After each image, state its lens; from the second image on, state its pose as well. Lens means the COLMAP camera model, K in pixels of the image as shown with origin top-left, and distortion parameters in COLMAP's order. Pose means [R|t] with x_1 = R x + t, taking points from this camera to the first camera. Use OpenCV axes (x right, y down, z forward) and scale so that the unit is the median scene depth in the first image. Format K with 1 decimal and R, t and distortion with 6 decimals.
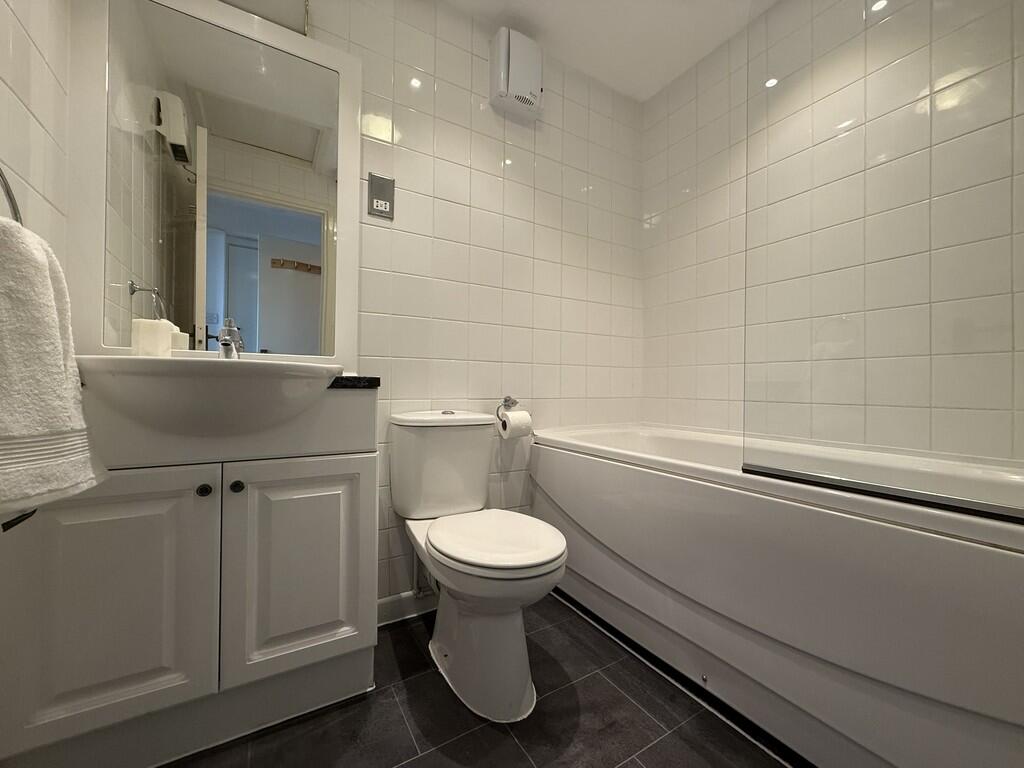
lens RADIAL K [[409.0, 0, 512.0], [0, 409.0, 384.0], [0, 0, 1]] dist [-0.001395, 0.000612]
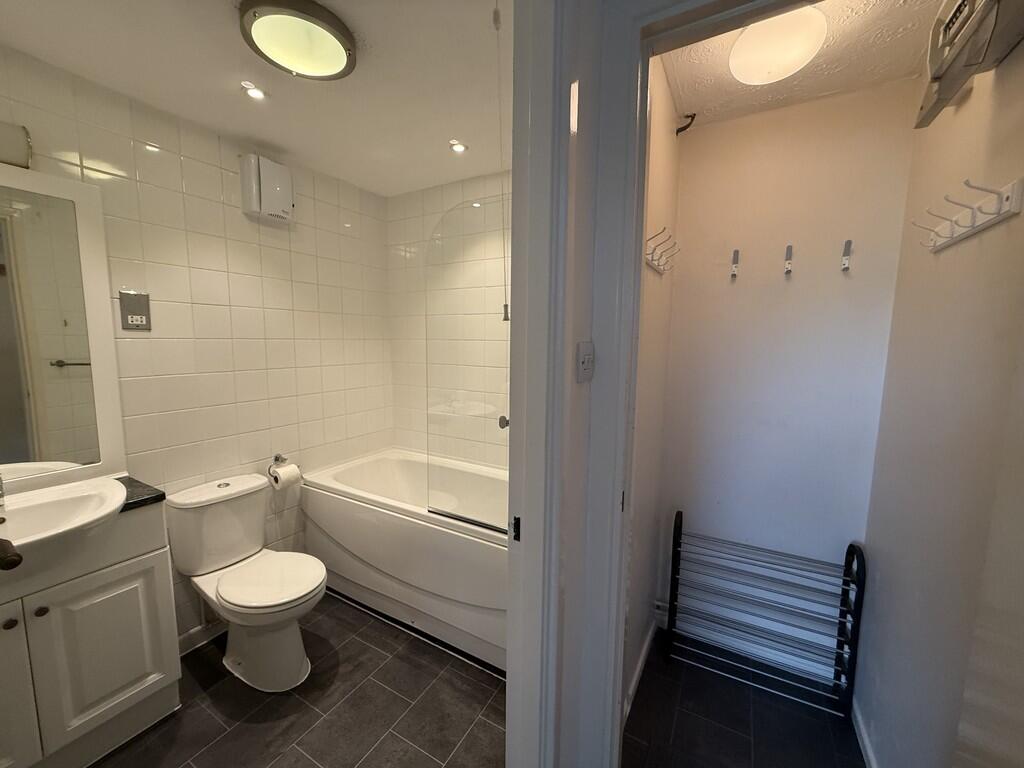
lens RADIAL K [[409.0, 0, 512.0], [0, 409.0, 384.0], [0, 0, 1]] dist [-0.001395, 0.000612]
pose [[0.874112, -0.056015, 0.482483, 0.030581], [-0.004580, 0.992333, 0.123506, -0.417540], [-0.485702, -0.110168, 0.867154, -0.507428]]
